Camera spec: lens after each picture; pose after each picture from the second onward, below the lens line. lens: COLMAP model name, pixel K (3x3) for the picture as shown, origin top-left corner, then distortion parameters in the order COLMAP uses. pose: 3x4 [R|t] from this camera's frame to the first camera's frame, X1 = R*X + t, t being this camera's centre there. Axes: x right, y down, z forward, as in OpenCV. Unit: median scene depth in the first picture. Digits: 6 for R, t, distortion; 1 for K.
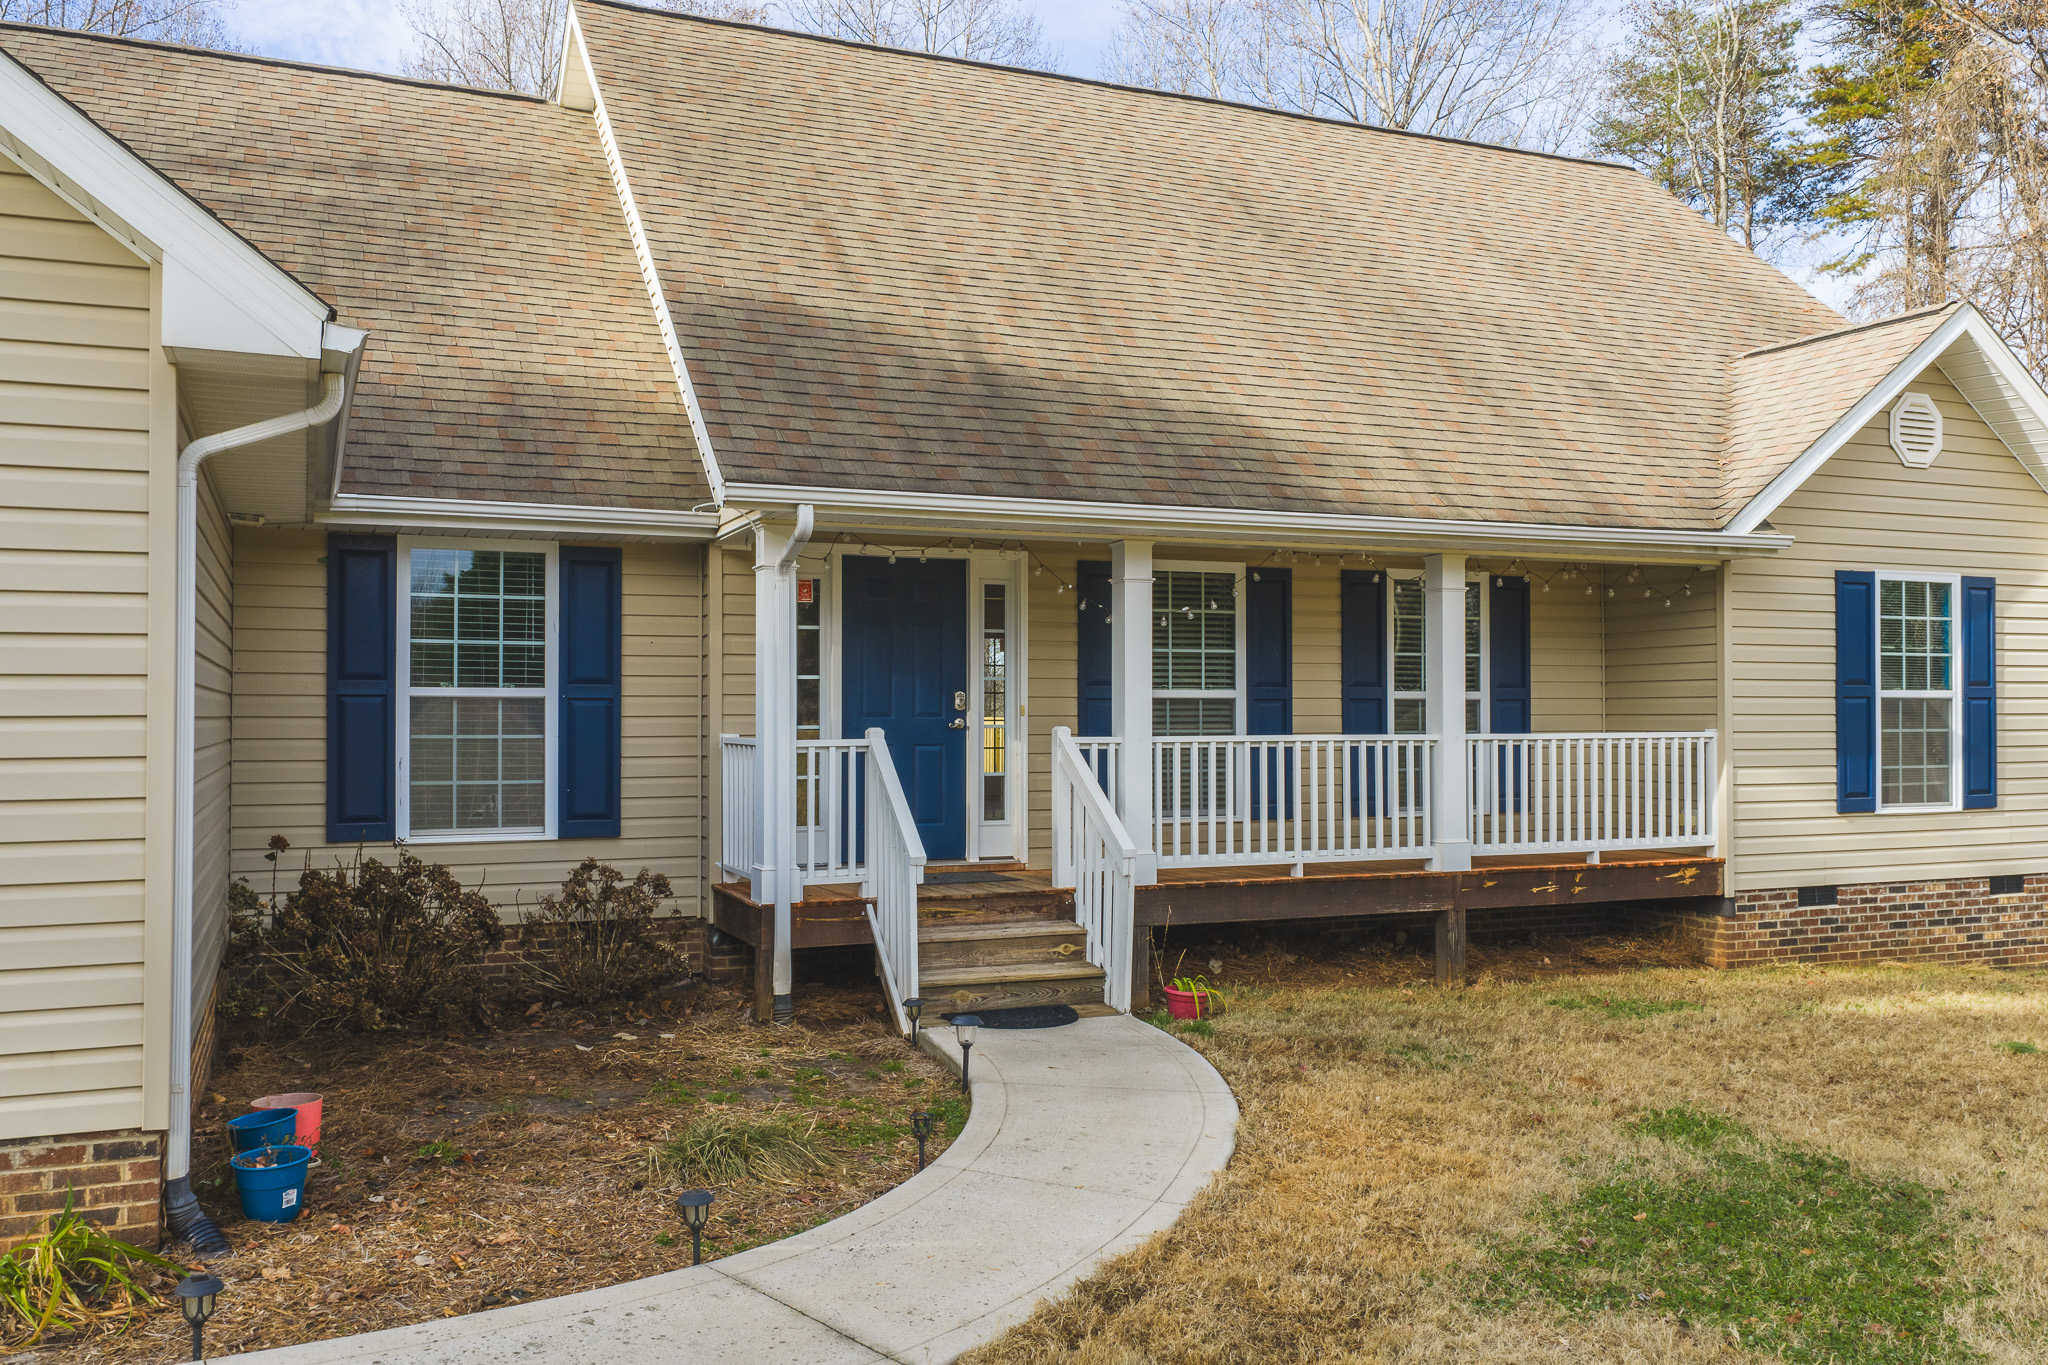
lens RADIAL K [[1684.6, 0, 1024.3], [0, 1684.6, 685.4], [0, 0, 1]] dist [0.005961, -0.016695]
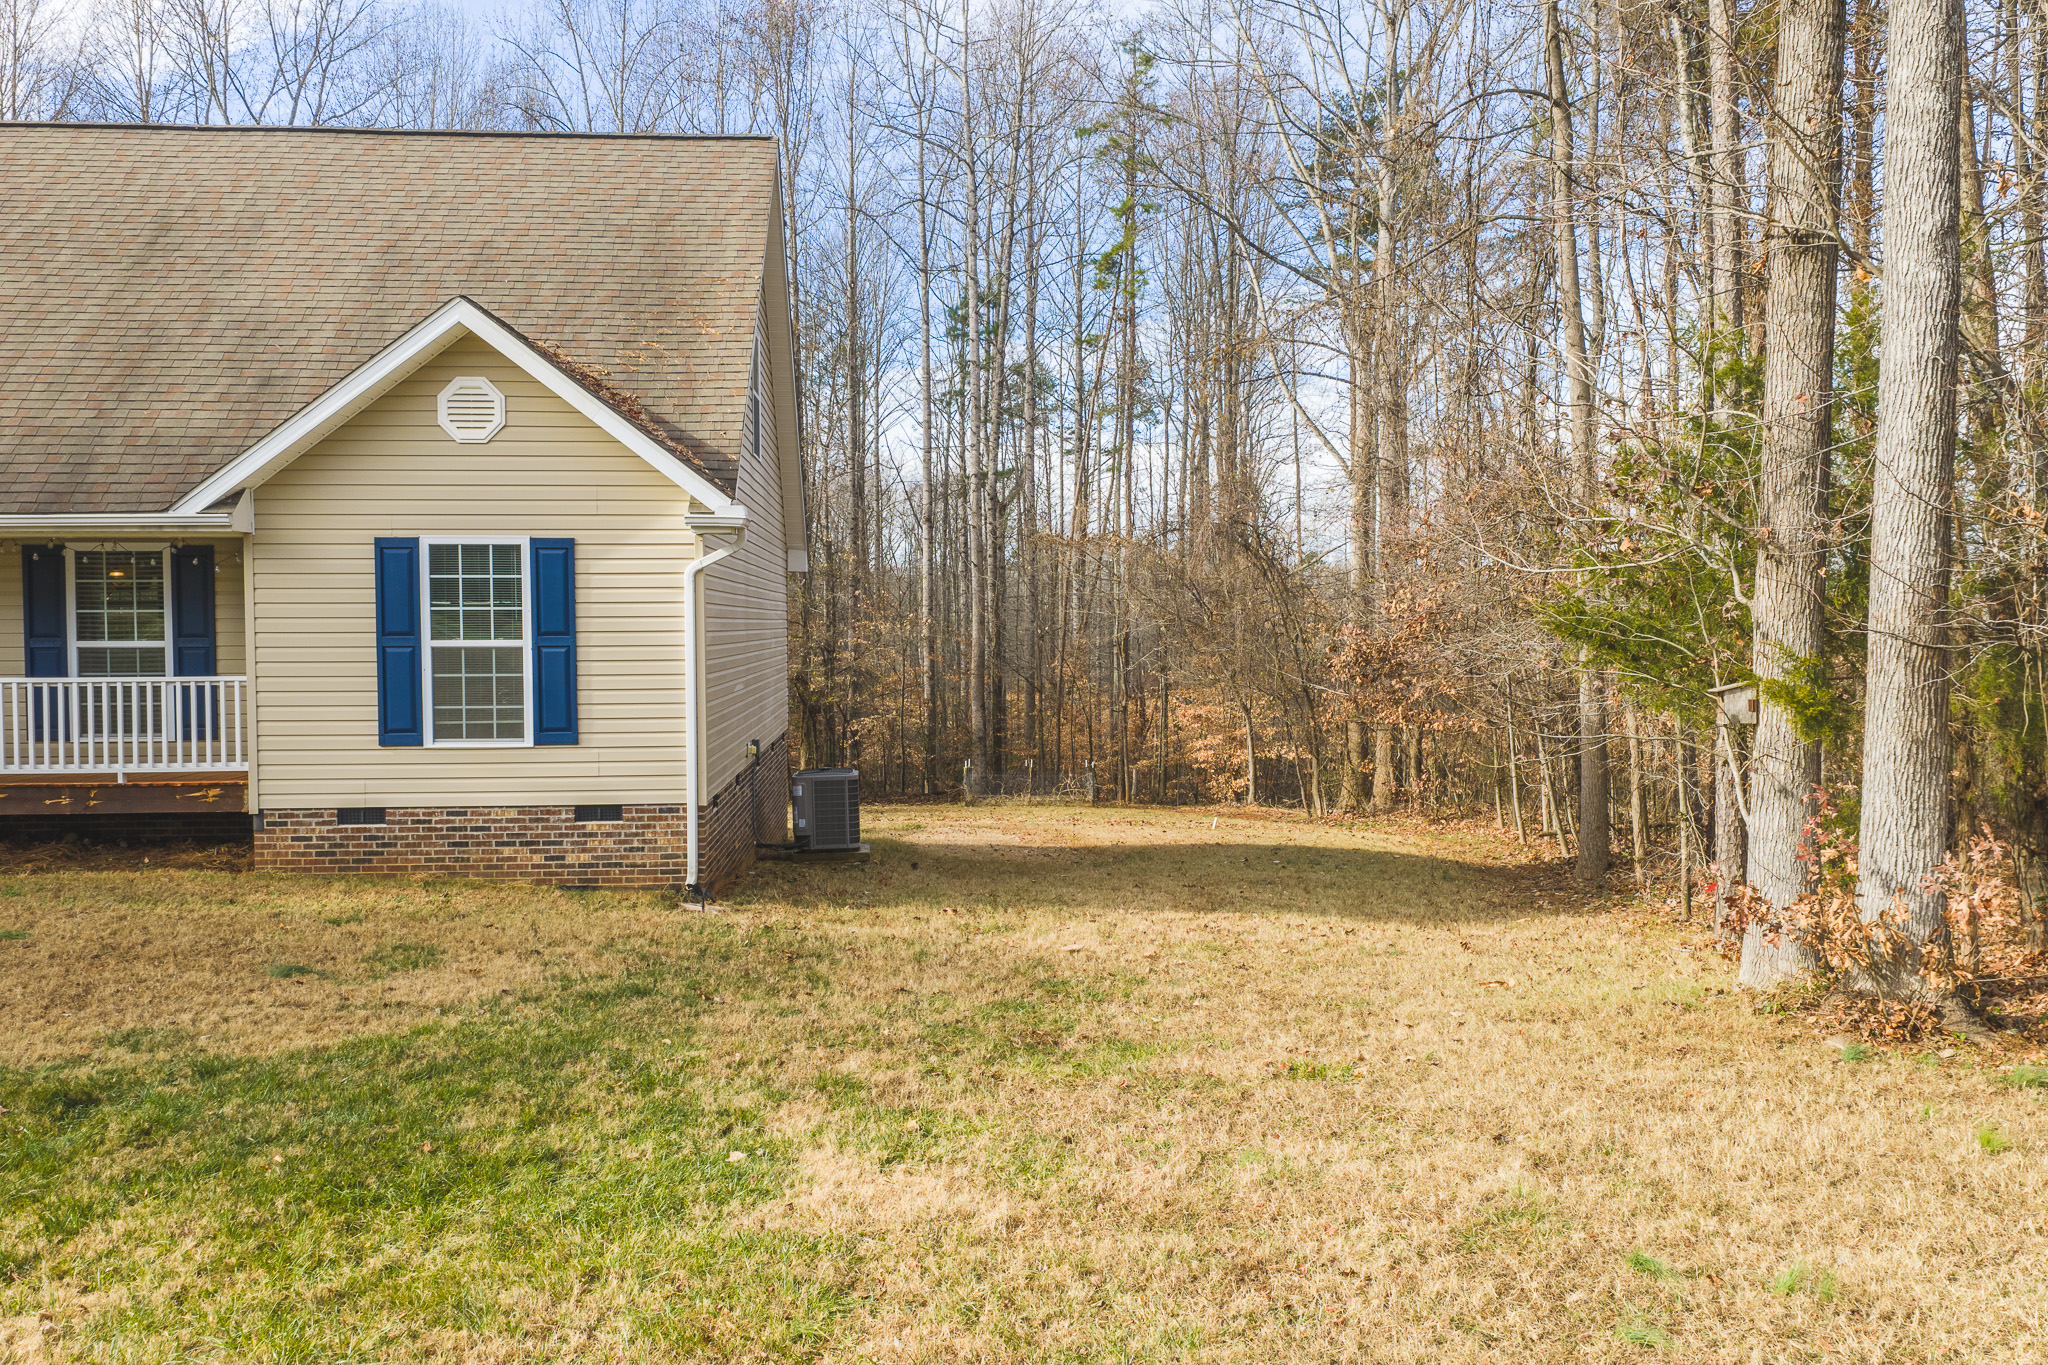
lens RADIAL K [[1262.7, 0, 1024.1], [0, 1262.7, 680.3], [0, 0, 1]] dist [-0.001313, -0.000850]
pose [[0.948846, 0.005117, -0.315699, 1.146431], [0.006401, 0.999351, 0.035437, 0.002290], [0.315675, -0.035645, 0.948198, 0.305842]]
